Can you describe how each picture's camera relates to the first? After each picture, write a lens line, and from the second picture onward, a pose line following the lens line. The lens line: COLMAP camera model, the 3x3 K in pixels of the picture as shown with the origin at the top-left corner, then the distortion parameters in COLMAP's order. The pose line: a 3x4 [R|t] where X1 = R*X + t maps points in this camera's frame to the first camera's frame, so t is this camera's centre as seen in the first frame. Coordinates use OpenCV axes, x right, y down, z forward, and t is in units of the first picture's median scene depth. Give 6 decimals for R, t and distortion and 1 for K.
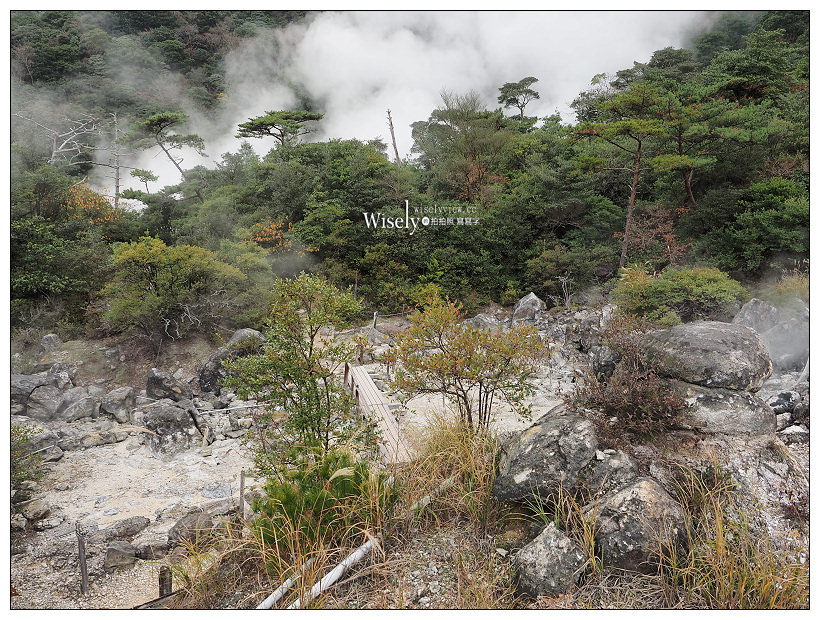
lens RADIAL K [[564.3, 0, 408.8], [0, 564.3, 309.6], [0, 0, 1]] dist [-0.005482, -0.001916]
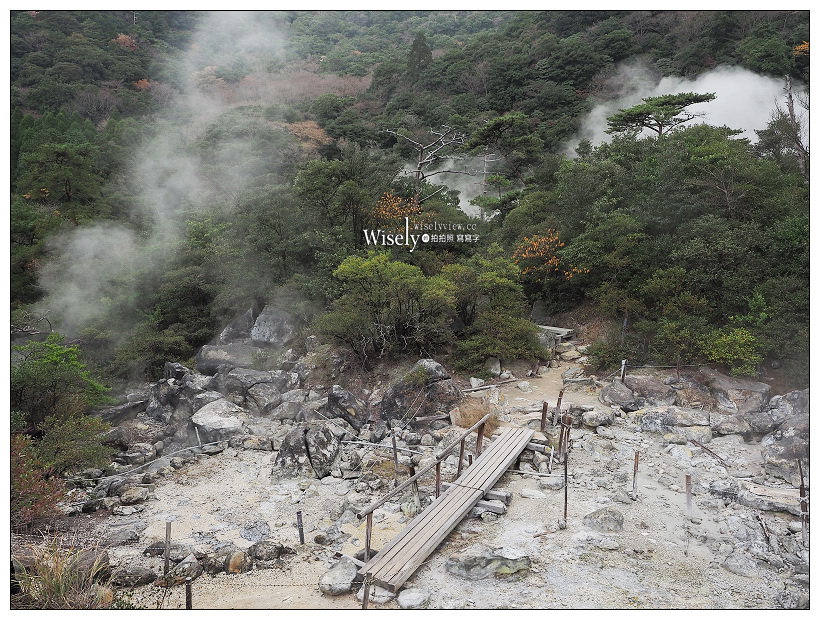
lens RADIAL K [[613.6, 0, 404.5], [0, 613.6, 312.5], [0, 0, 1]] dist [-0.001560, 0.001773]
pose [[0.748028, 0.101108, -0.655920, 0.348096], [-0.107427, 0.993740, 0.030669, -0.072103], [0.654915, 0.047522, 0.754207, 0.269757]]
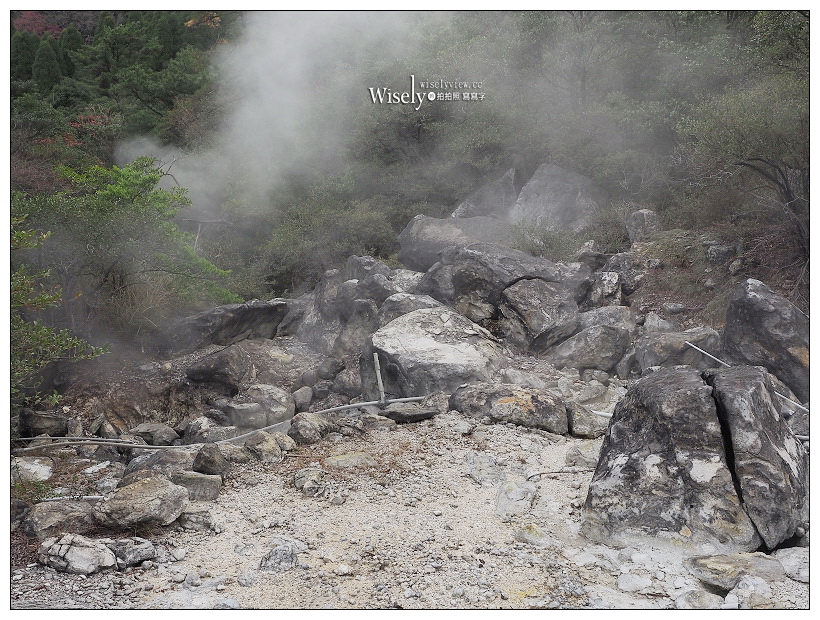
lens RADIAL K [[824.1, 0, 410.3], [0, 824.1, 312.4], [0, 0, 1]] dist [0.003285, 0.000000]
pose [[0.474733, 0.178795, -0.861778, -0.114225], [-0.161654, 0.980204, 0.114314, 0.104681], [0.865157, 0.085042, 0.494238, 0.589594]]
